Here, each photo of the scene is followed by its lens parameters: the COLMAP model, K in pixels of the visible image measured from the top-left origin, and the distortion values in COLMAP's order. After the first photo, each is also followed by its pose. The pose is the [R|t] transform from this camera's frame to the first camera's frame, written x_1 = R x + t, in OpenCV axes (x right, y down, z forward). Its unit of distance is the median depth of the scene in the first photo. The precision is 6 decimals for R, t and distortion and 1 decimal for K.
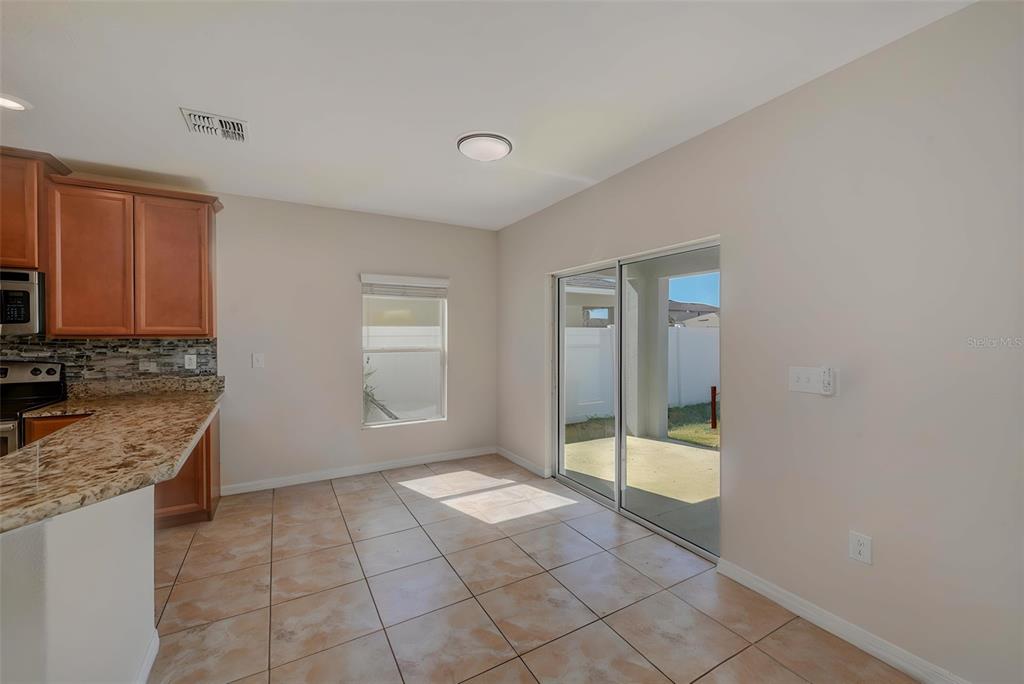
lens RADIAL K [[409.0, 0, 512.0], [0, 409.0, 342.0], [0, 0, 1]] dist [0.027168, 0.000073]
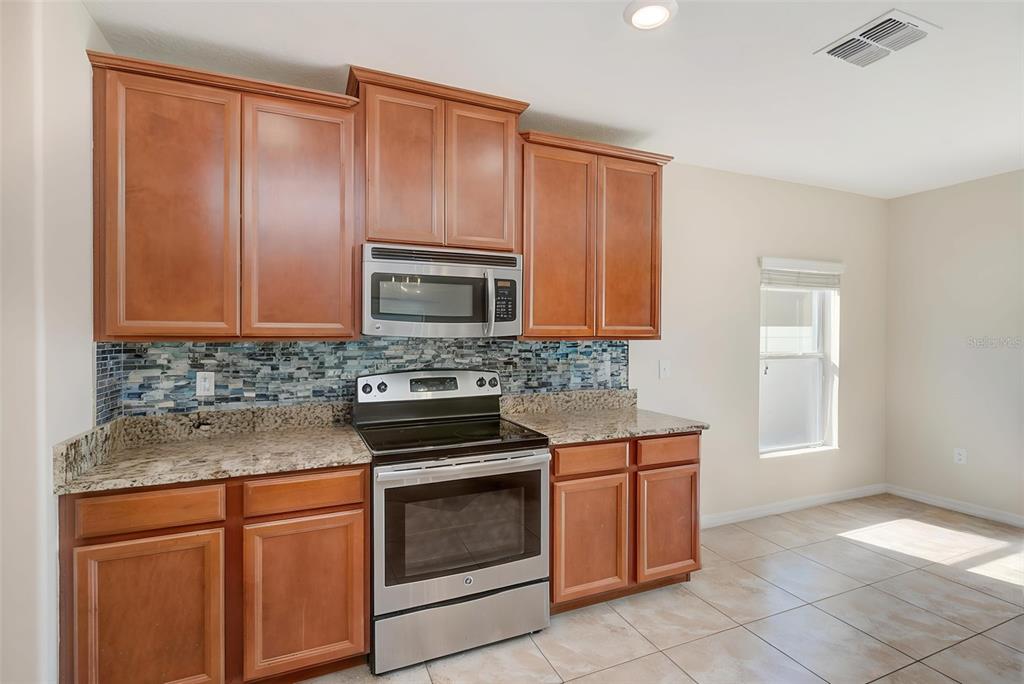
lens RADIAL K [[447.7, 0, 512.6], [0, 447.7, 347.9], [0, 0, 1]] dist [0.000030, -0.000108]
pose [[0.996684, 0.008995, -0.080868, -0.792536], [-0.007948, 0.999880, 0.013261, -0.004869], [0.080978, -0.012574, 0.996637, 0.133741]]
